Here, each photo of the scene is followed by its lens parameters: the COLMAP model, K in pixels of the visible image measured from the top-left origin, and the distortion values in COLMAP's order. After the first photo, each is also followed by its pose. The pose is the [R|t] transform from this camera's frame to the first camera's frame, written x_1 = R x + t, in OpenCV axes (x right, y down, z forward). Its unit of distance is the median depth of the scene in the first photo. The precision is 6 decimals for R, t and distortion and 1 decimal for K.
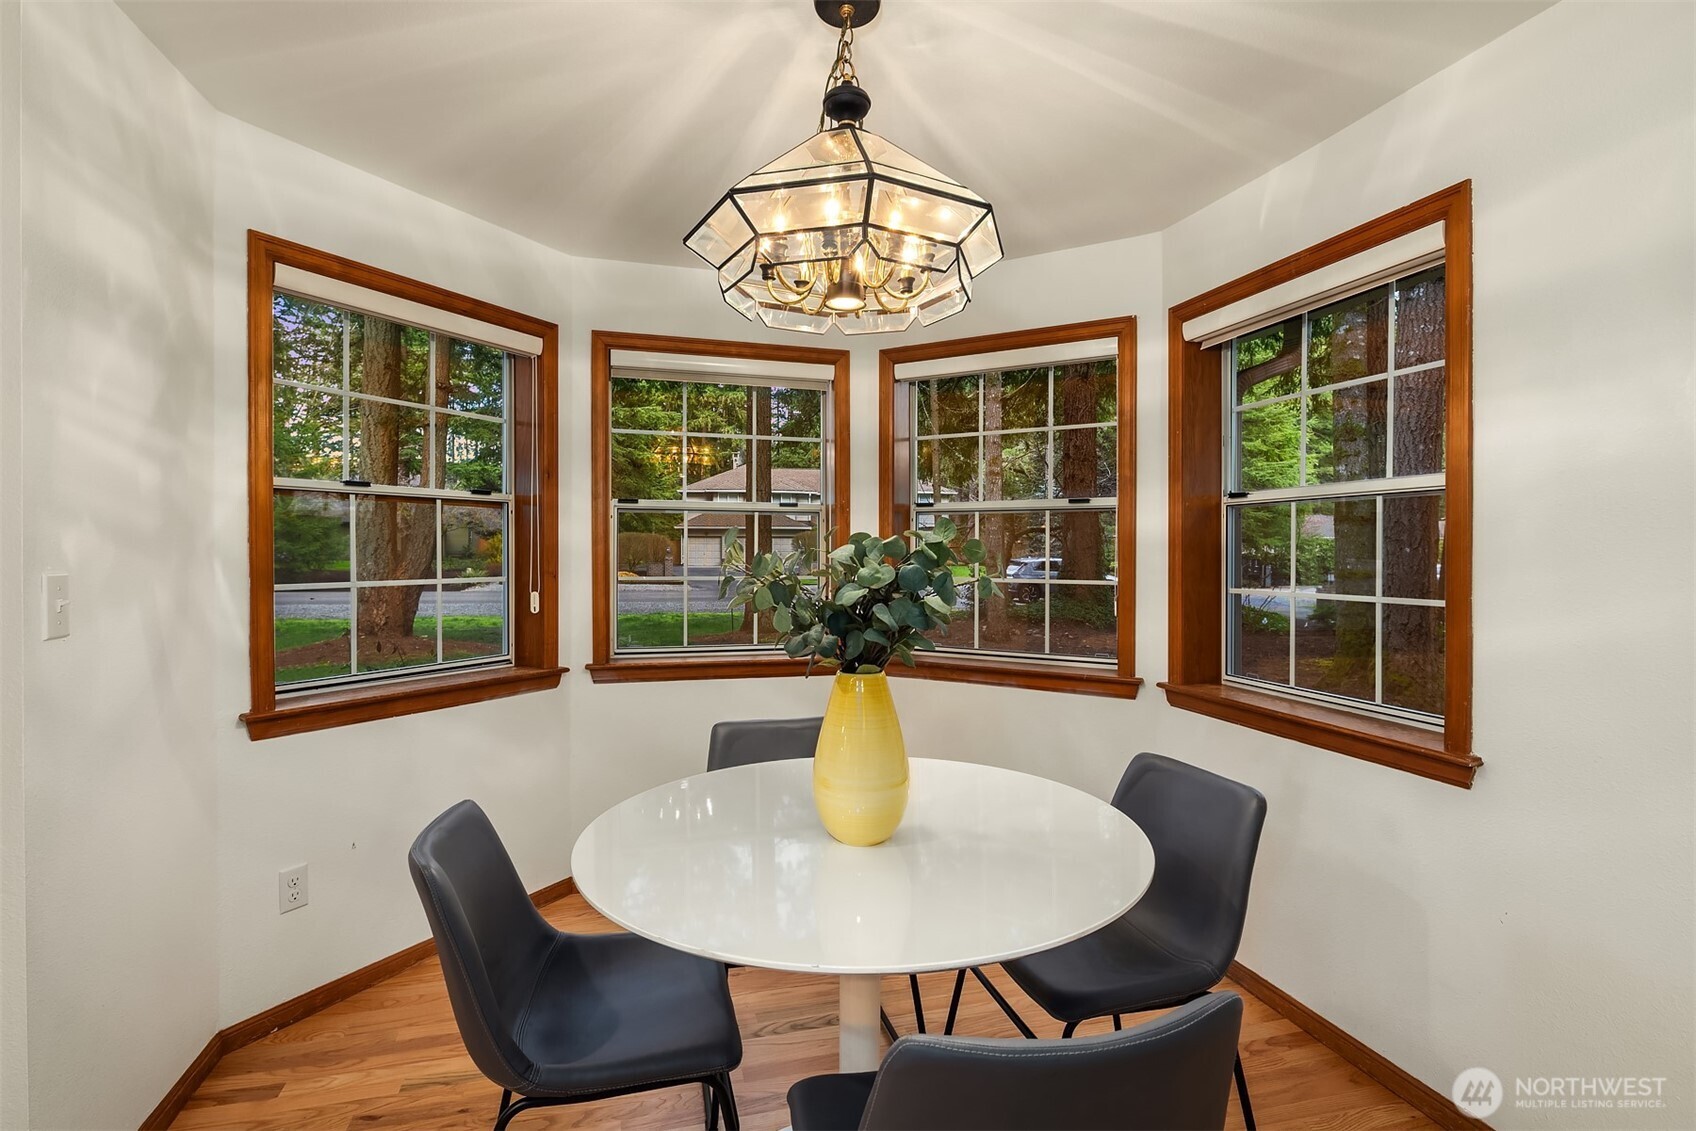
lens RADIAL K [[820.4, 0, 860.2], [0, 820.4, 561.8], [0, 0, 1]] dist [0.001517, -0.003304]
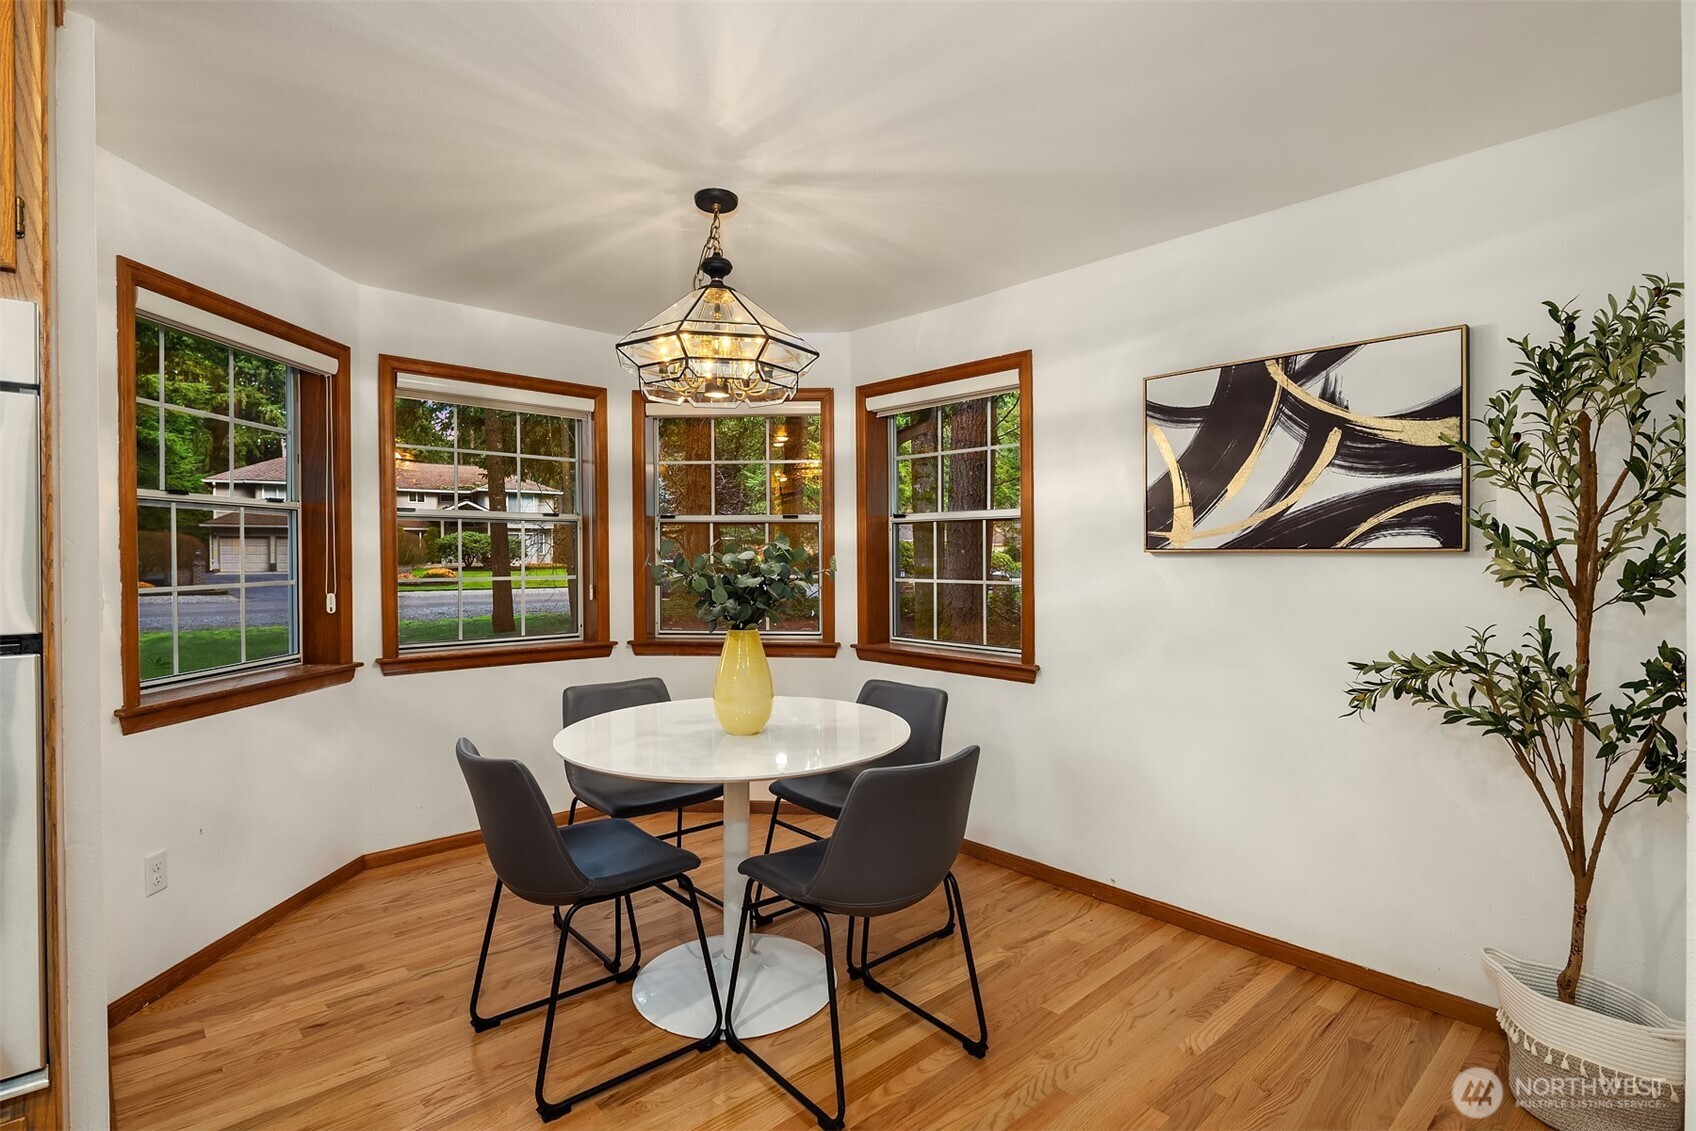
lens RADIAL K [[820.4, 0, 856.2], [0, 820.4, 561.1], [0, 0, 1]] dist [0.001517, -0.003304]
pose [[0.889422, -0.007899, 0.457020, -0.290423], [0.009457, 0.999955, -0.001121, 0.002071], [-0.456990, 0.005319, 0.889456, -0.292259]]
